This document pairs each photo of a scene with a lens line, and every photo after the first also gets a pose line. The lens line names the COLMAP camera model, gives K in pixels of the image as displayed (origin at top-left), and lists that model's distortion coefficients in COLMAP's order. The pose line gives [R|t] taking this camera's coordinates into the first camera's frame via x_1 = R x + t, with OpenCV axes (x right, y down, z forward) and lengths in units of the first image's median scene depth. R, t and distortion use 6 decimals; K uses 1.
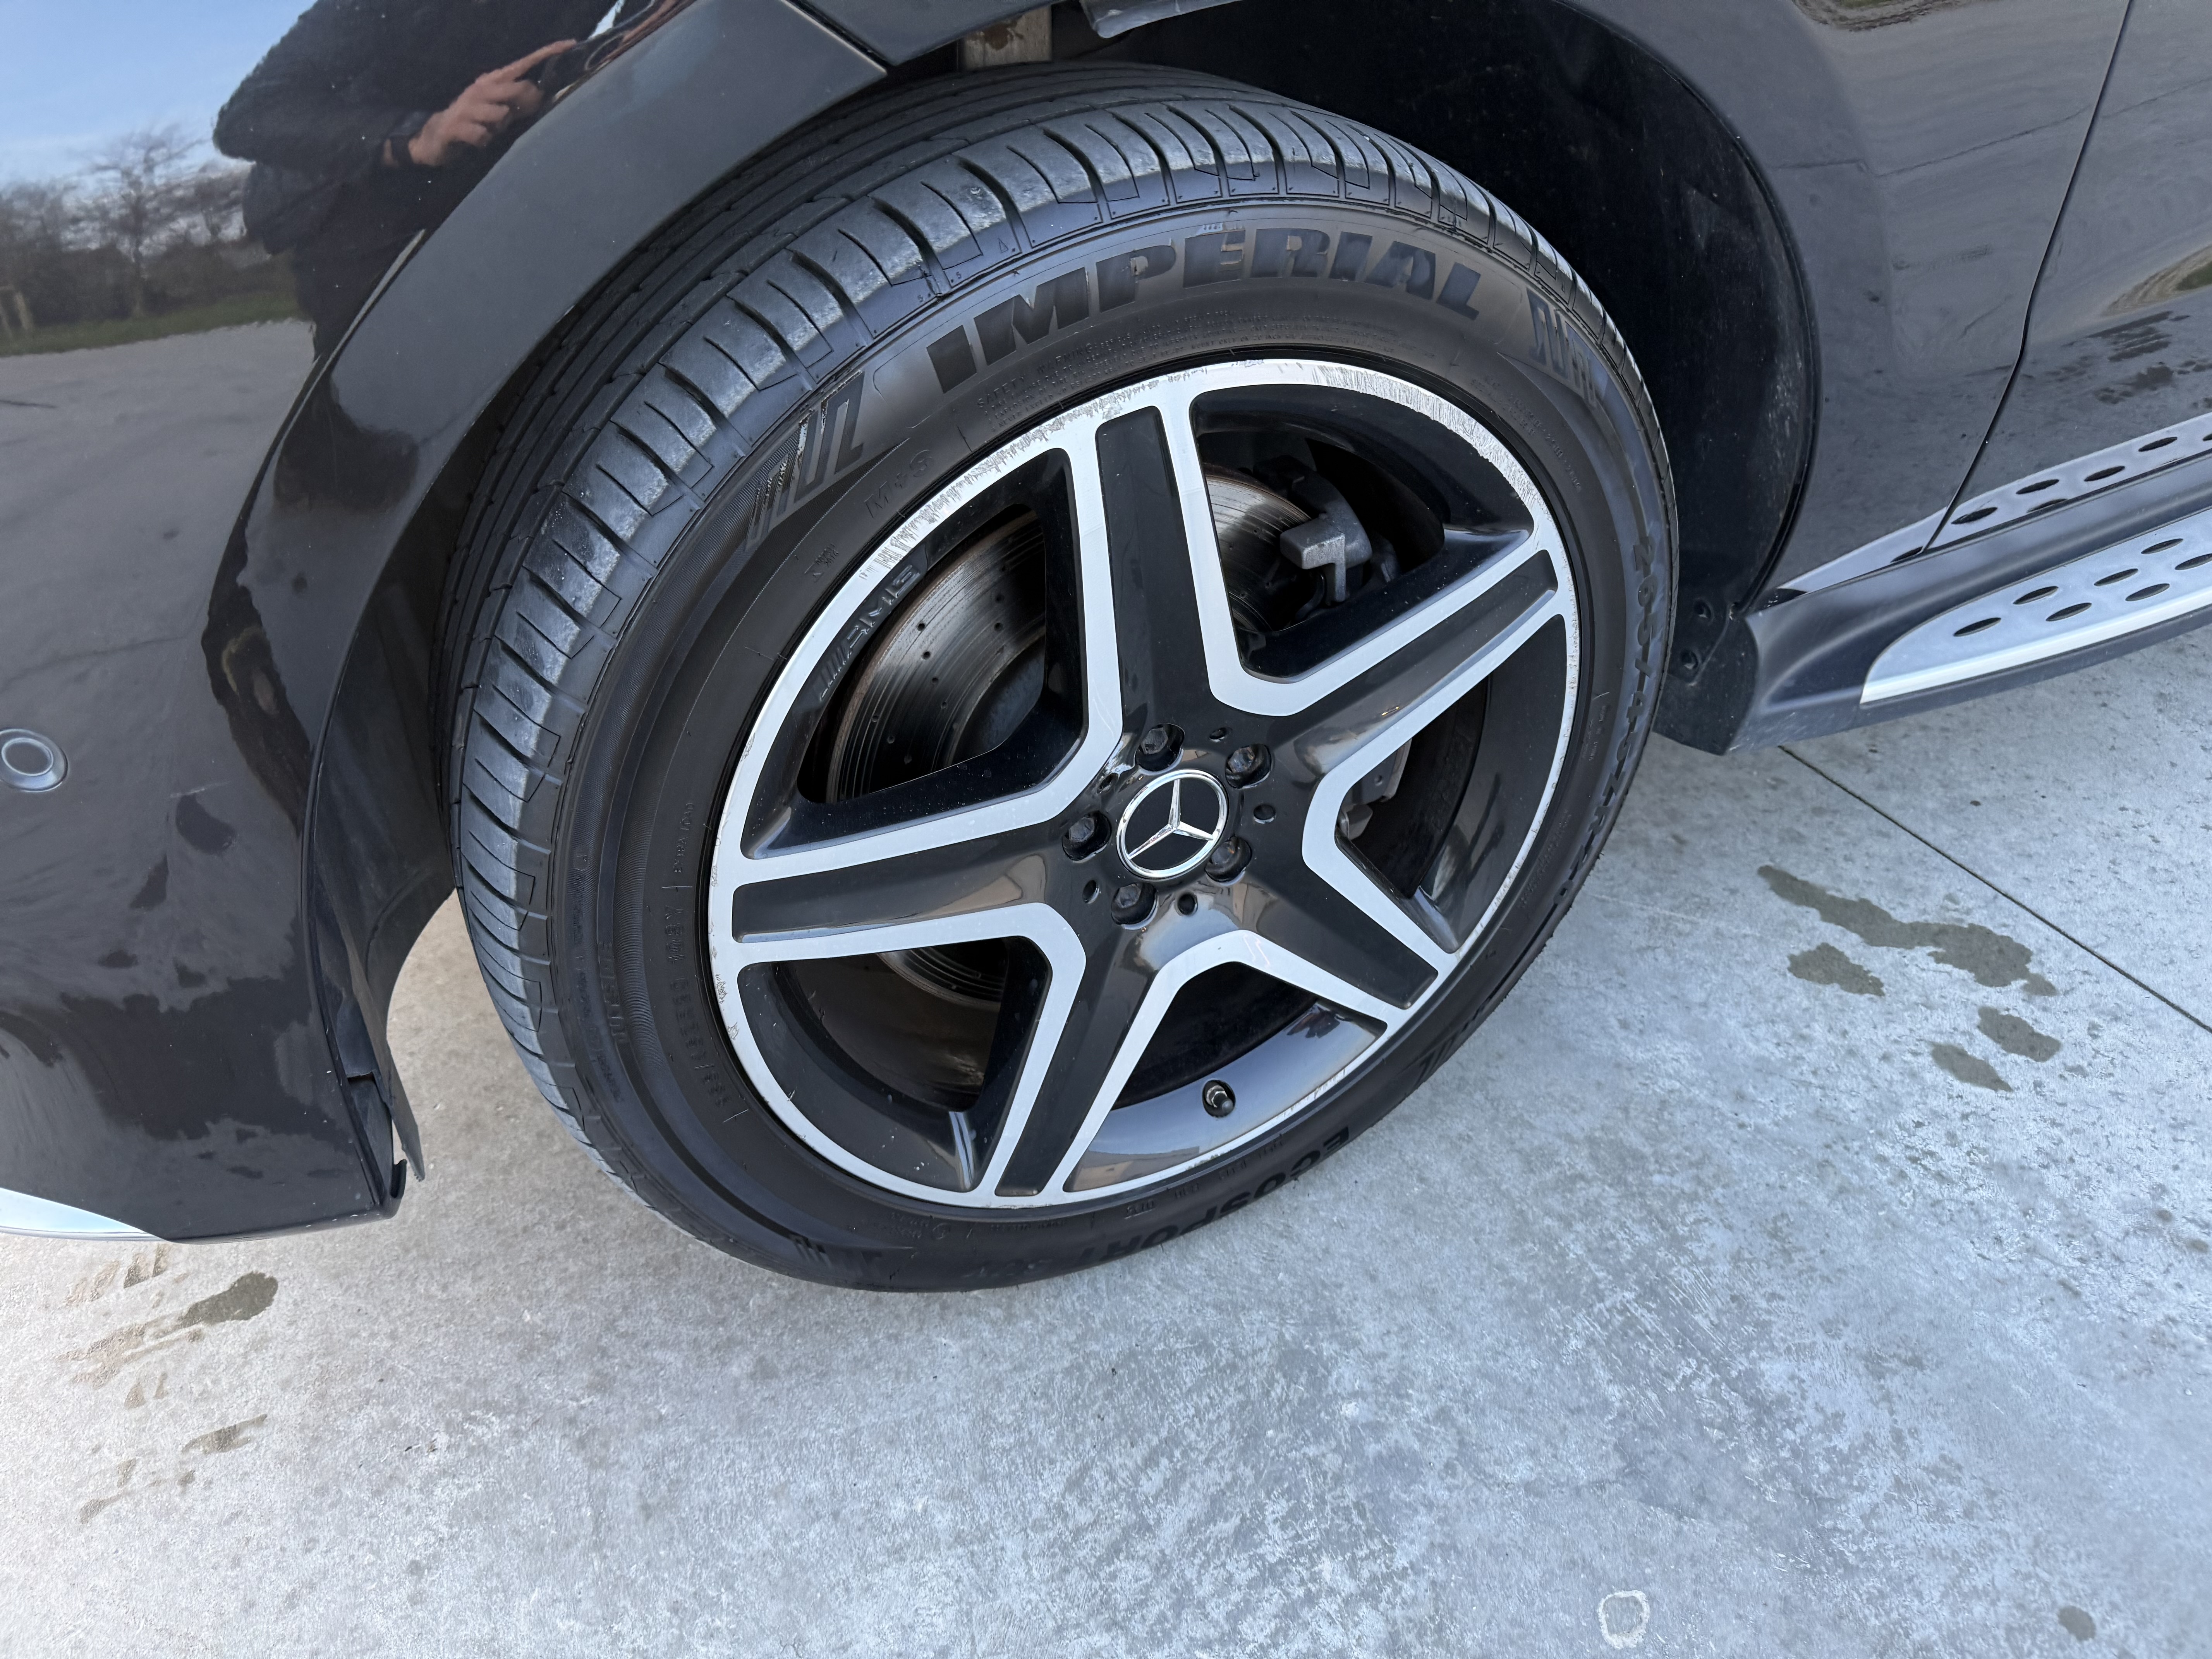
lens RADIAL K [[1599.6, 0, 1106.0], [0, 1599.6, 829.5], [0, 0, 1]] dist [0.058164, -0.072689]
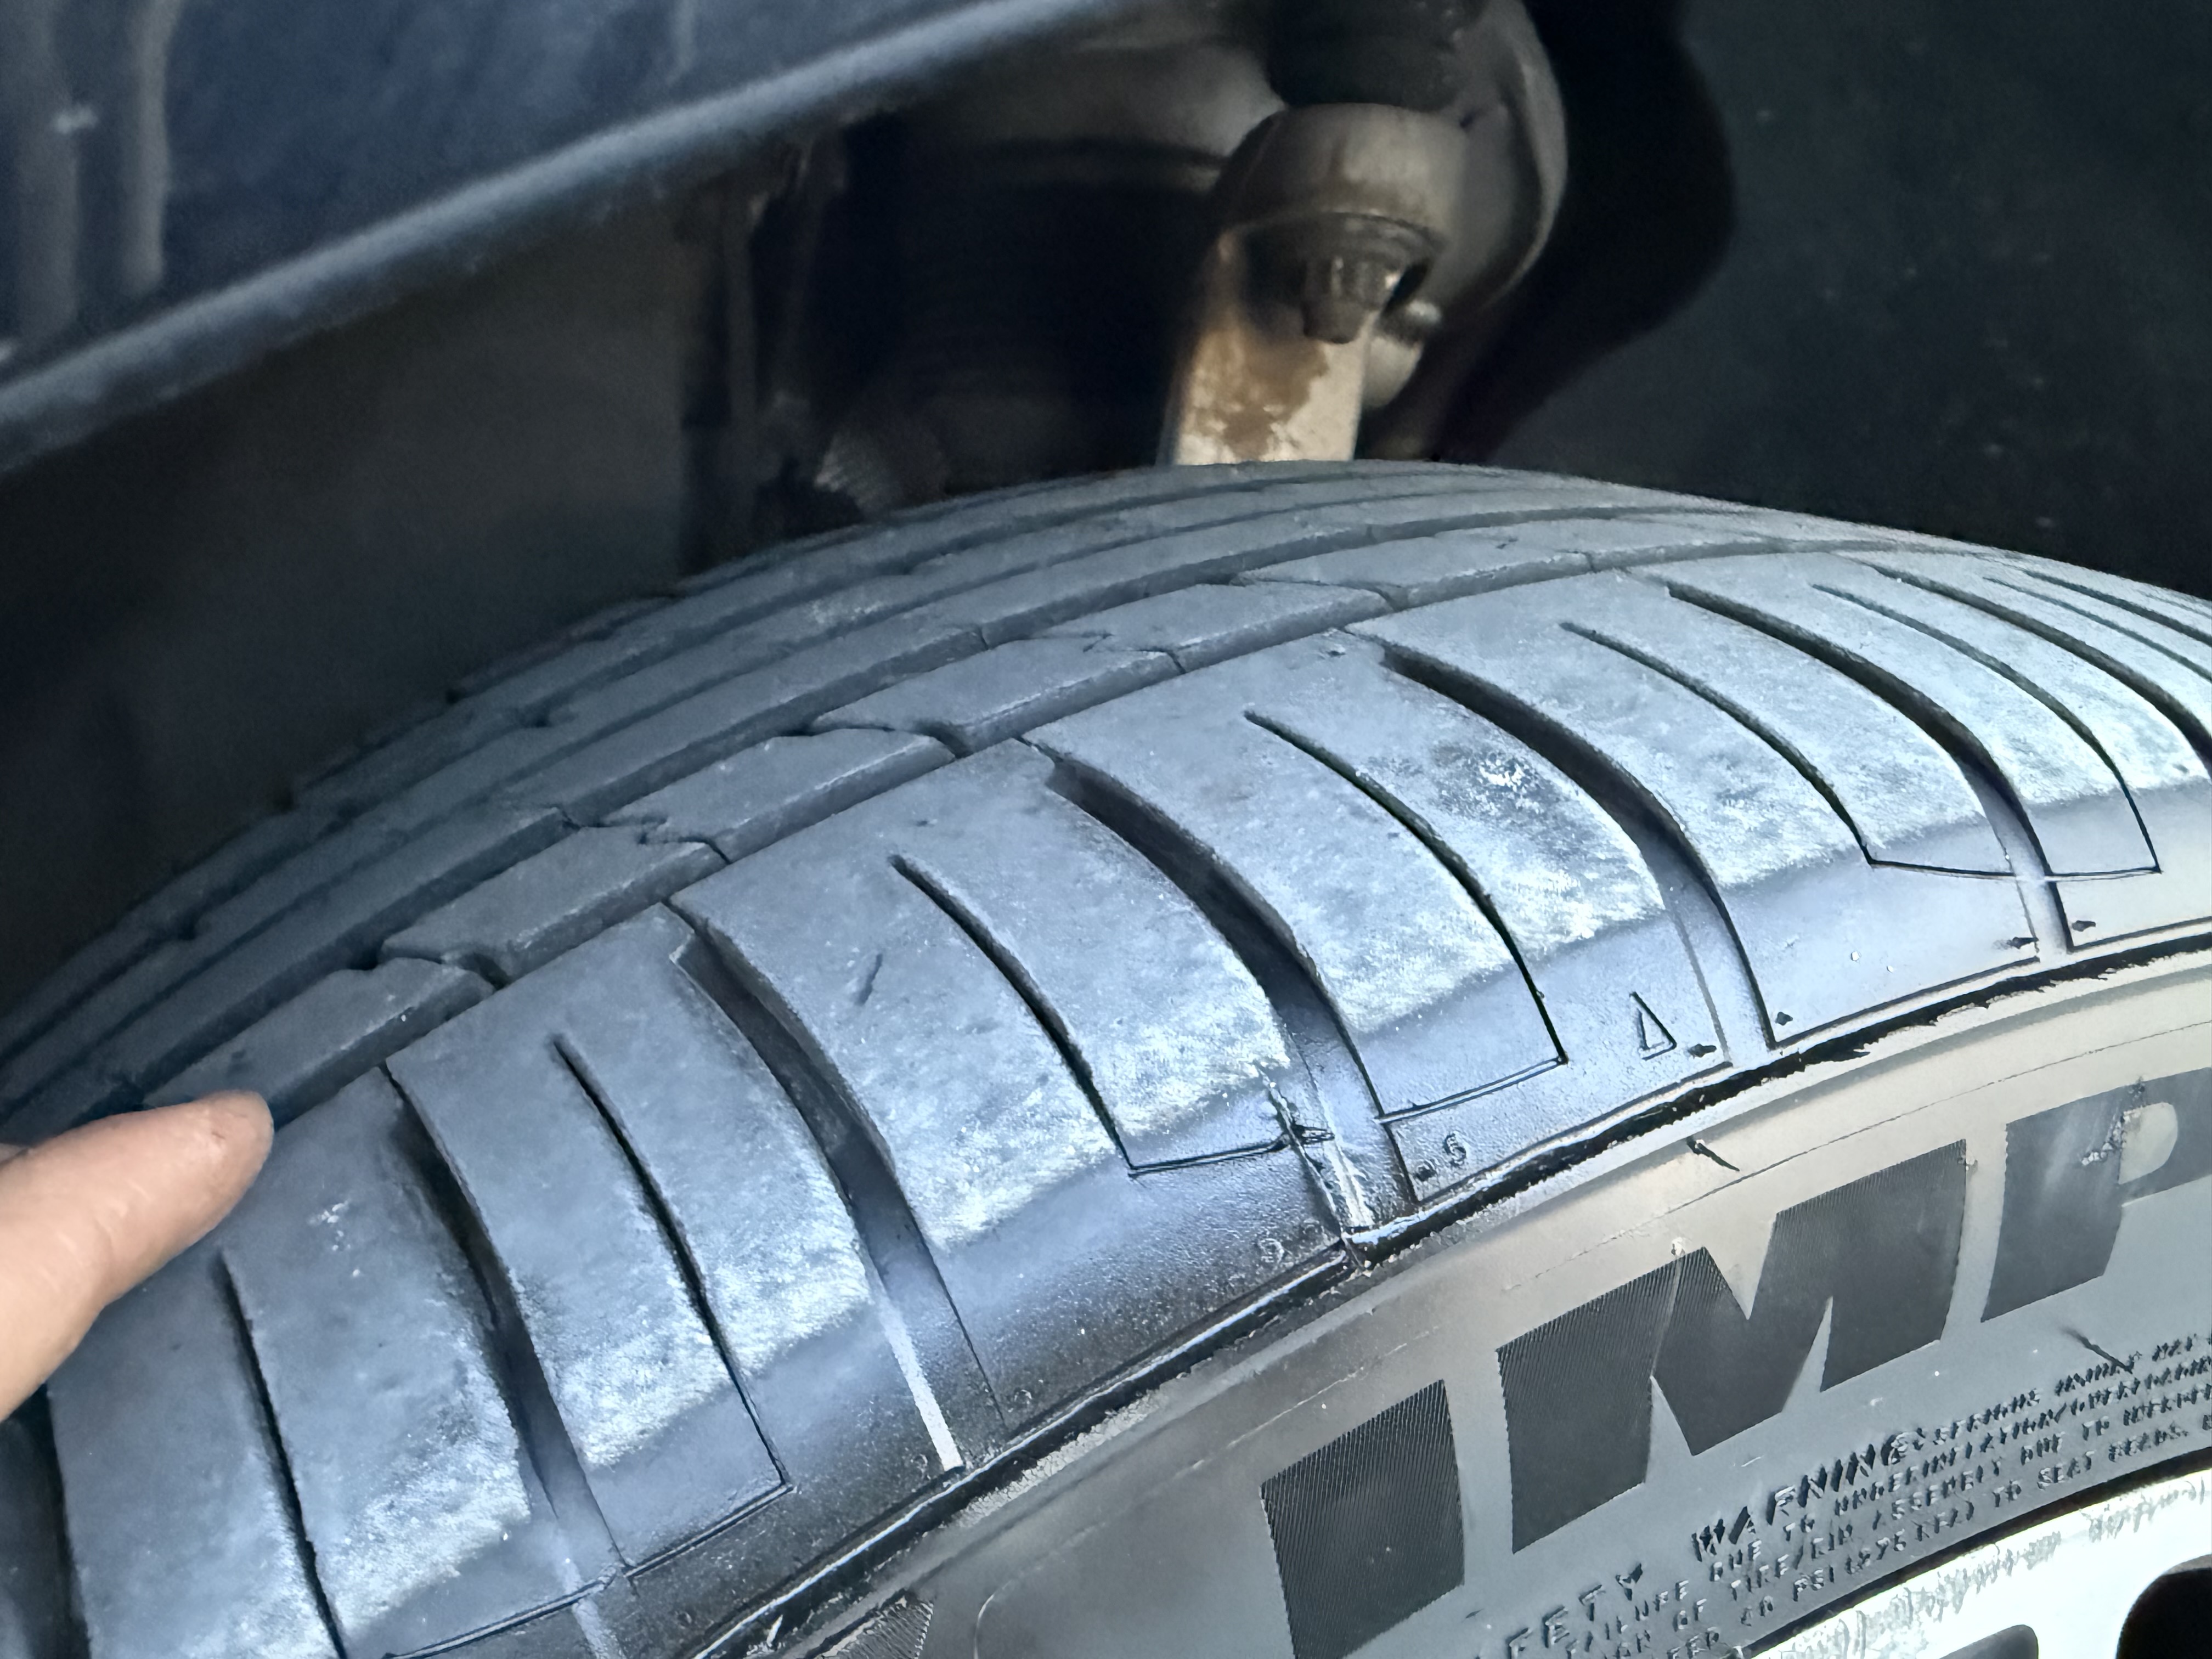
lens RADIAL K [[1561.6, 0, 1106.0], [0, 1561.6, 829.5], [0, 0, 1]] dist [0.002414, 0.000127]
pose [[0.993547, 0.109597, 0.029190, -0.144989], [-0.095716, 0.948301, -0.302594, -0.315041], [-0.060844, 0.297847, 0.952673, 0.791104]]
